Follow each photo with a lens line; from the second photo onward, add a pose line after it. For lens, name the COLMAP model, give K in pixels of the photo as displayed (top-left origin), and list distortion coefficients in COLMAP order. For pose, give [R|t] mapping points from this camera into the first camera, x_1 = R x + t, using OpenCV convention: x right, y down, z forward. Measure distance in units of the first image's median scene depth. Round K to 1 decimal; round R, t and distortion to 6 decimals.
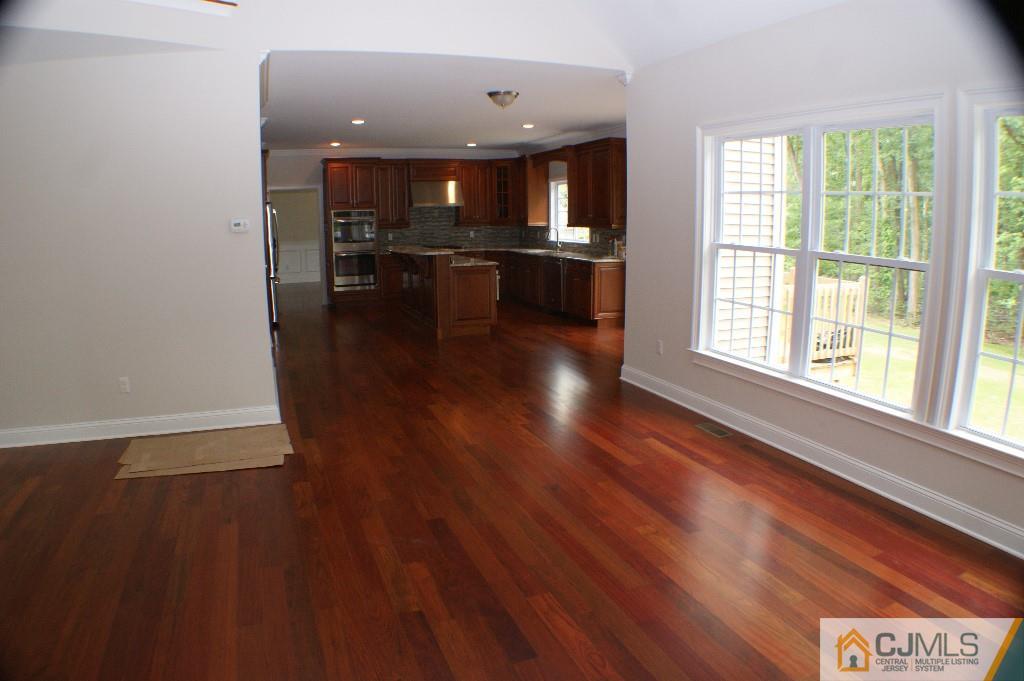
lens RADIAL K [[644.1, 0, 510.3], [0, 644.1, 346.5], [0, 0, 1]] dist [-0.255573, 0.074802]
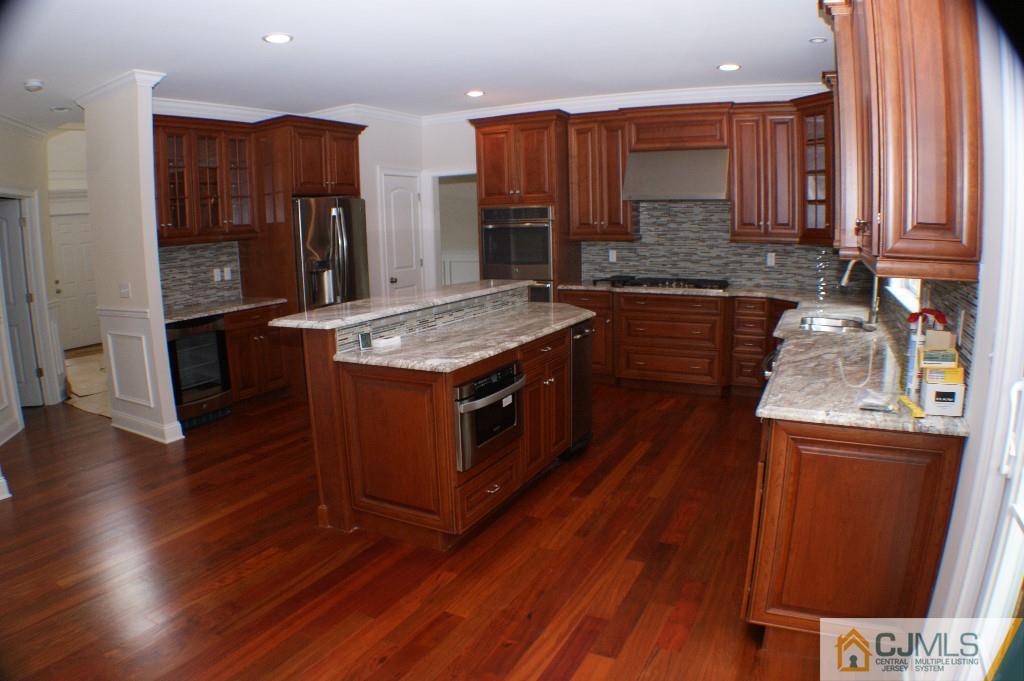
lens RADIAL K [[644.1, 0, 510.3], [0, 644.1, 346.5], [0, 0, 1]] dist [-0.255573, 0.074802]
pose [[0.650316, 0.135460, -0.747489, 0.191662], [-0.134113, 0.988990, 0.062546, -0.128792], [0.747732, 0.059574, 0.661323, 0.626020]]
